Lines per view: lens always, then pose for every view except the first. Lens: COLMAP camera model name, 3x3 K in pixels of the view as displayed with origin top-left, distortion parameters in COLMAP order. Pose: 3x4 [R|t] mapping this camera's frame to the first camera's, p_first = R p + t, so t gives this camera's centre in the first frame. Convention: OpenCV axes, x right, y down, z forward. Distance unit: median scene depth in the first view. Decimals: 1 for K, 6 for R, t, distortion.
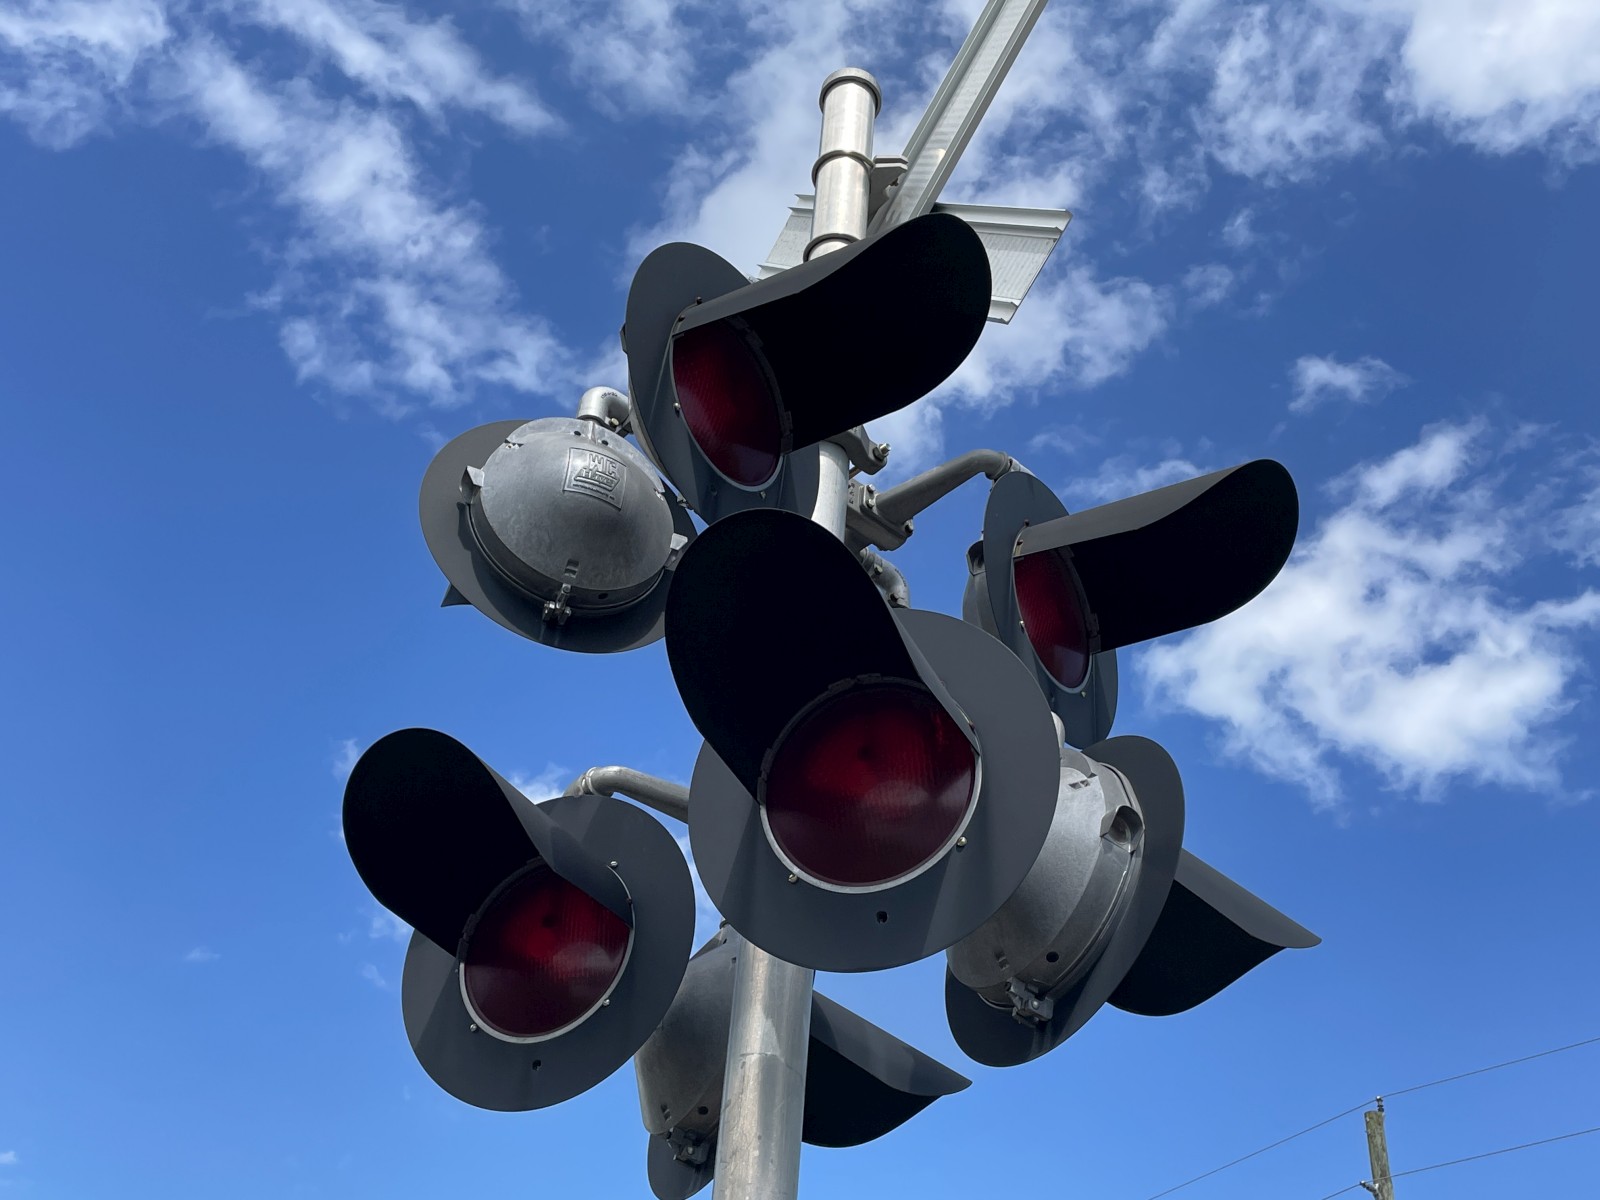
lens RADIAL K [[1639.3, 0, 800.0], [0, 1639.3, 600.0], [0, 0, 1]] dist [0.106766, -0.012531]
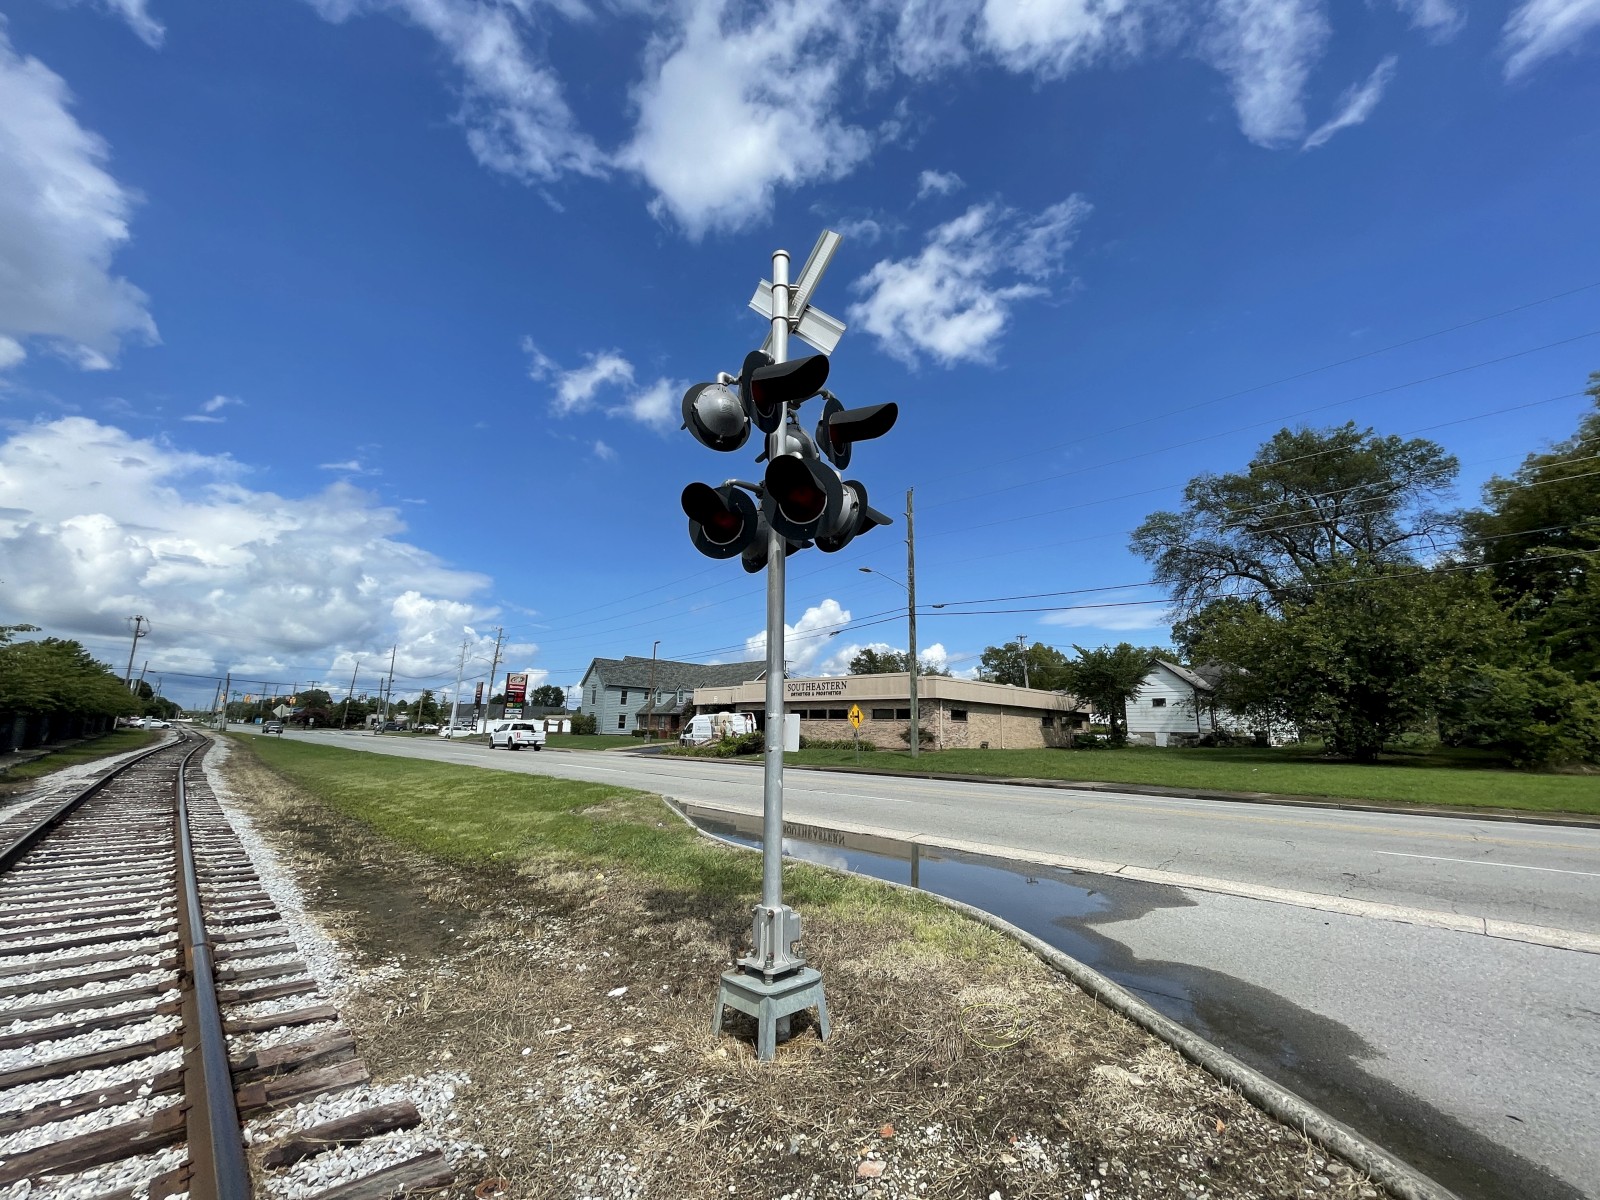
lens RADIAL K [[651.5, 0, 804.6], [0, 651.5, 601.5], [0, 0, 1]] dist [-0.003622, 0.000639]
pose [[0.988958, -0.035919, 0.143778, -0.021389], [-0.037838, 0.876826, 0.479317, -0.048929], [-0.143285, -0.479465, 0.865785, -0.069242]]
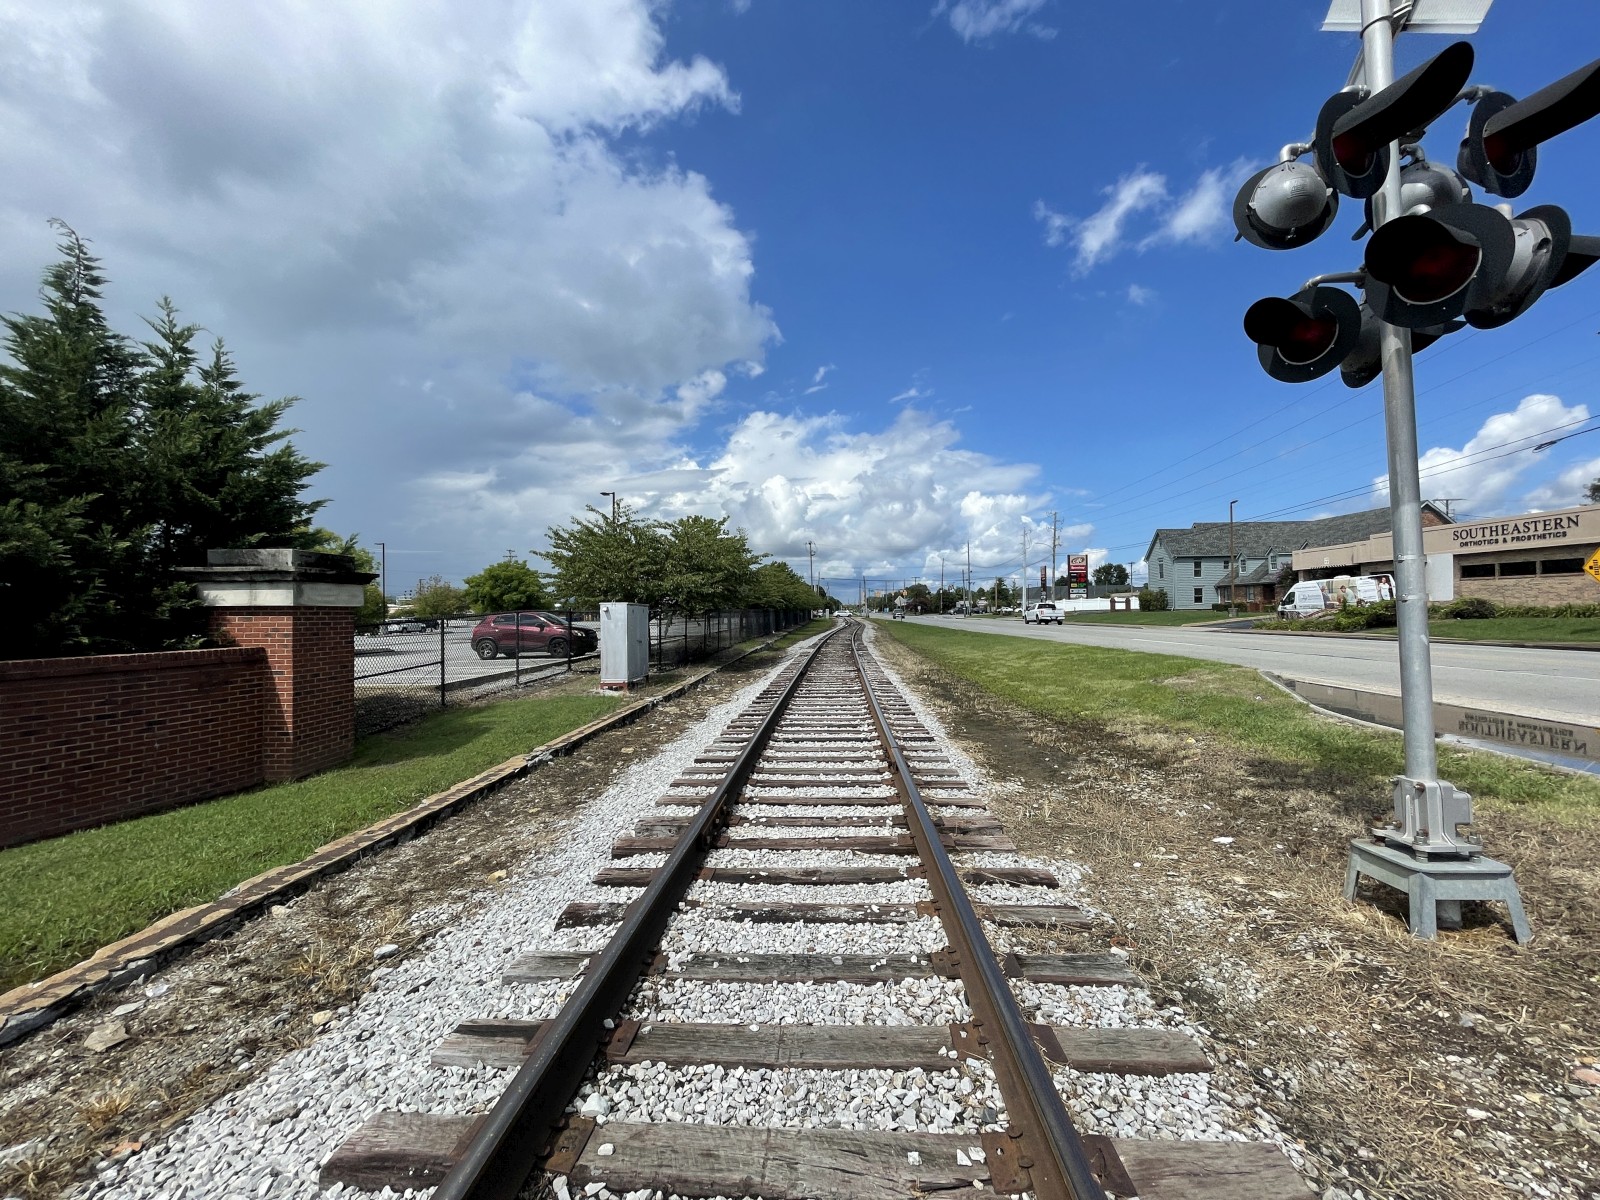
lens RADIAL K [[651.5, 0, 804.6], [0, 651.5, 601.5], [0, 0, 1]] dist [-0.003622, 0.000639]
pose [[0.773179, -0.111932, -0.624231, -0.019731], [0.469351, 0.762952, 0.444537, -0.054791], [0.426501, -0.636691, 0.642434, -0.083491]]
